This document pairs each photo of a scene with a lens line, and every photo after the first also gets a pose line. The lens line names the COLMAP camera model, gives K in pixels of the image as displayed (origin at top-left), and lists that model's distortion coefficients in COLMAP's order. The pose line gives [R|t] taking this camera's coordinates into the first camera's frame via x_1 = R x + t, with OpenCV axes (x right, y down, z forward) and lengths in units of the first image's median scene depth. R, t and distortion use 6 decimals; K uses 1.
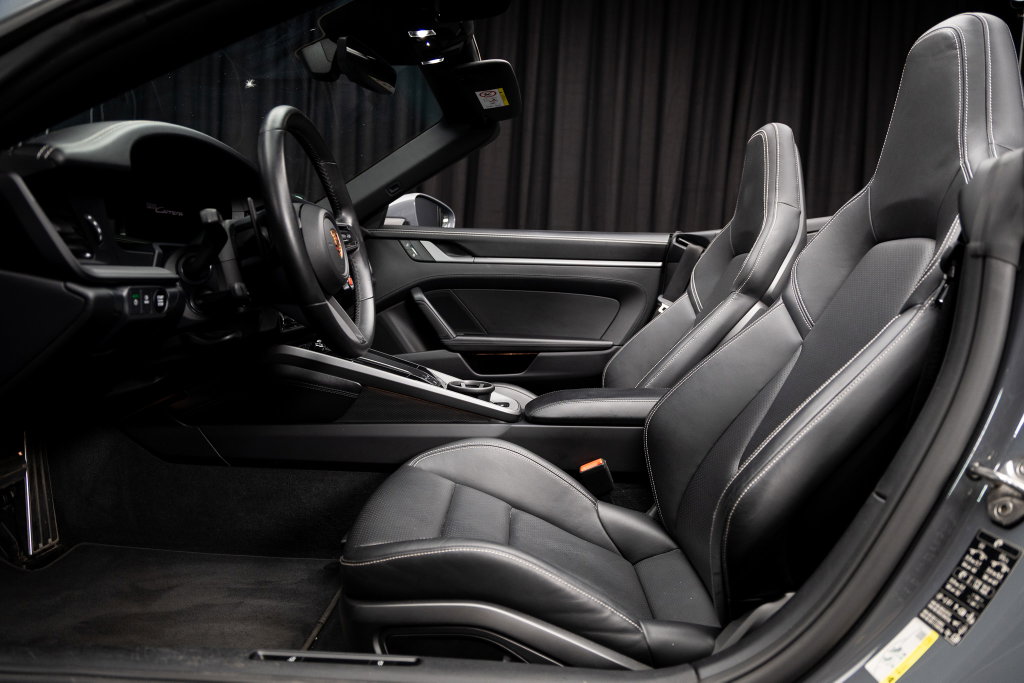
lens RADIAL K [[691.0, 0, 512.0], [0, 691.0, 341.5], [0, 0, 1]] dist [-0.000969, 0.000906]
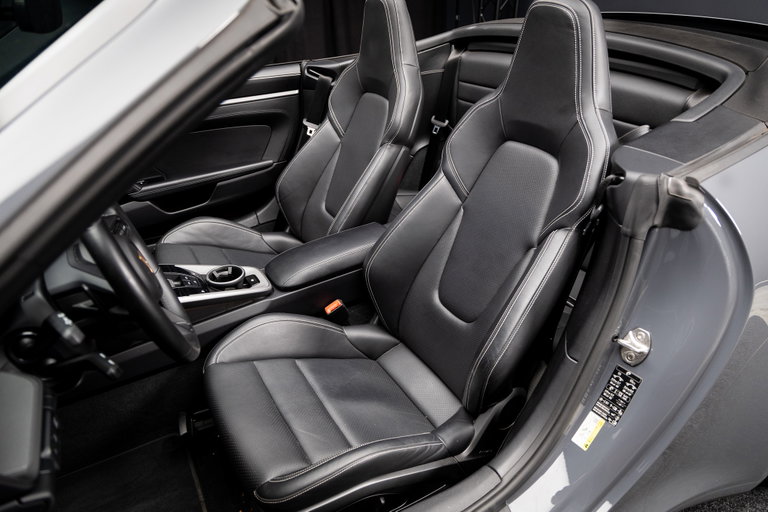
lens RADIAL K [[518.3, 0, 384.0], [0, 518.3, 256.0], [0, 0, 1]] dist [-0.000969, 0.000906]
pose [[0.852419, -0.305858, 0.424067, -0.424230], [0.107113, 0.896003, 0.430935, -0.711331], [-0.511770, -0.321914, 0.796532, 0.254336]]
